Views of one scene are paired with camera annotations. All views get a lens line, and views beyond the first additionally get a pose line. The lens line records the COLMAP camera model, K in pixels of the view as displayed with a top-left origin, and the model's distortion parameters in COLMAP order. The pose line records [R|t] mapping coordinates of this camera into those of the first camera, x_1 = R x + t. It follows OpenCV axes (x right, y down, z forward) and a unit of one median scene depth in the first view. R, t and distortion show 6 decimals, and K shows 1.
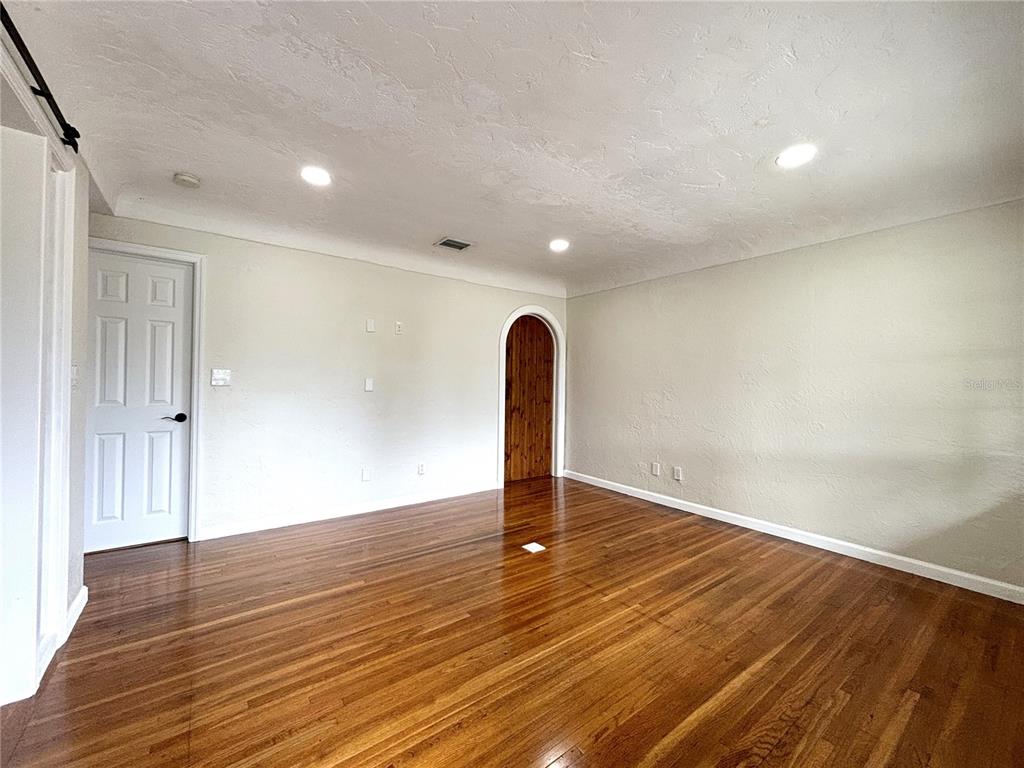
lens RADIAL K [[412.9, 0, 517.3], [0, 412.9, 382.6], [0, 0, 1]] dist [0.014832, 0.002098]
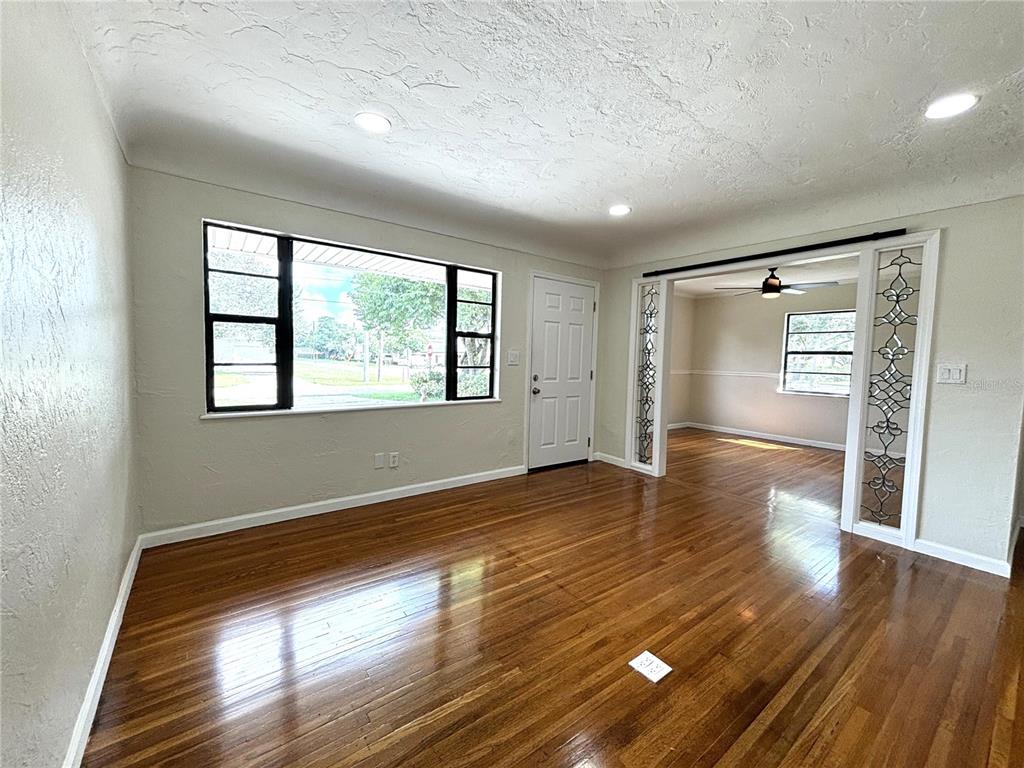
lens RADIAL K [[412.9, 0, 514.4], [0, 412.9, 387.1], [0, 0, 1]] dist [0.014832, 0.002098]
pose [[-0.999137, -0.041350, -0.004020, 0.241581], [-0.041537, 0.996196, 0.076600, -0.015504], [0.000837, 0.076701, -0.997054, 1.530952]]
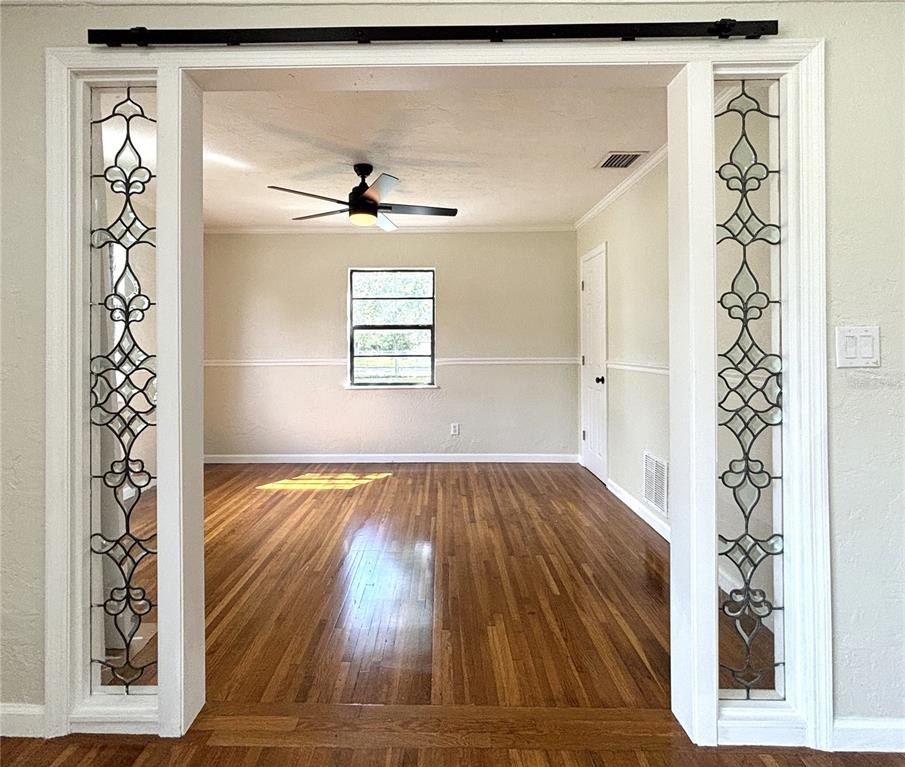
lens RADIAL K [[486.9, 0, 433.0], [0, 486.9, 345.0], [0, 0, 1]] dist [-0.000010, -0.000633]
pose [[-0.617172, -0.021259, -0.786541, -0.038751], [-0.010735, 0.999769, -0.018599, -0.001713], [0.786755, -0.003036, -0.617258, 0.609646]]
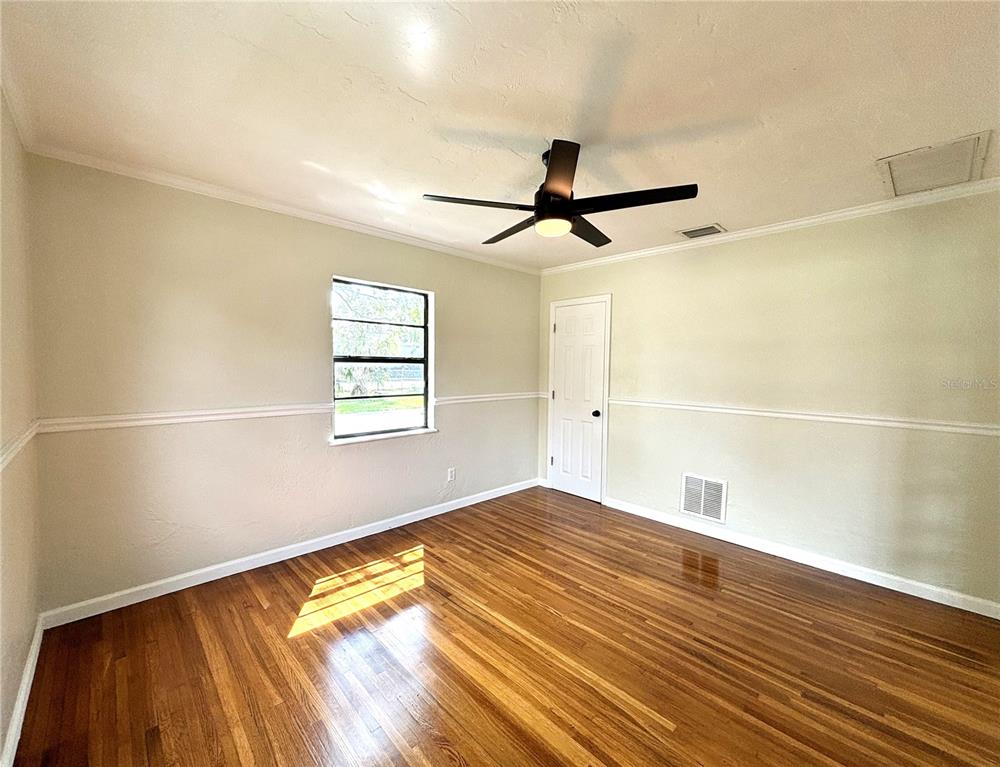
lens RADIAL K [[415.2, 0, 501.1], [0, 415.2, 381.8], [0, 0, 1]] dist [0.005760, -0.000149]
pose [[0.102609, 0.014299, -0.994619, -0.104778], [-0.010938, 0.999852, 0.013246, -0.051006], [0.994662, 0.009520, 0.102750, -0.311924]]
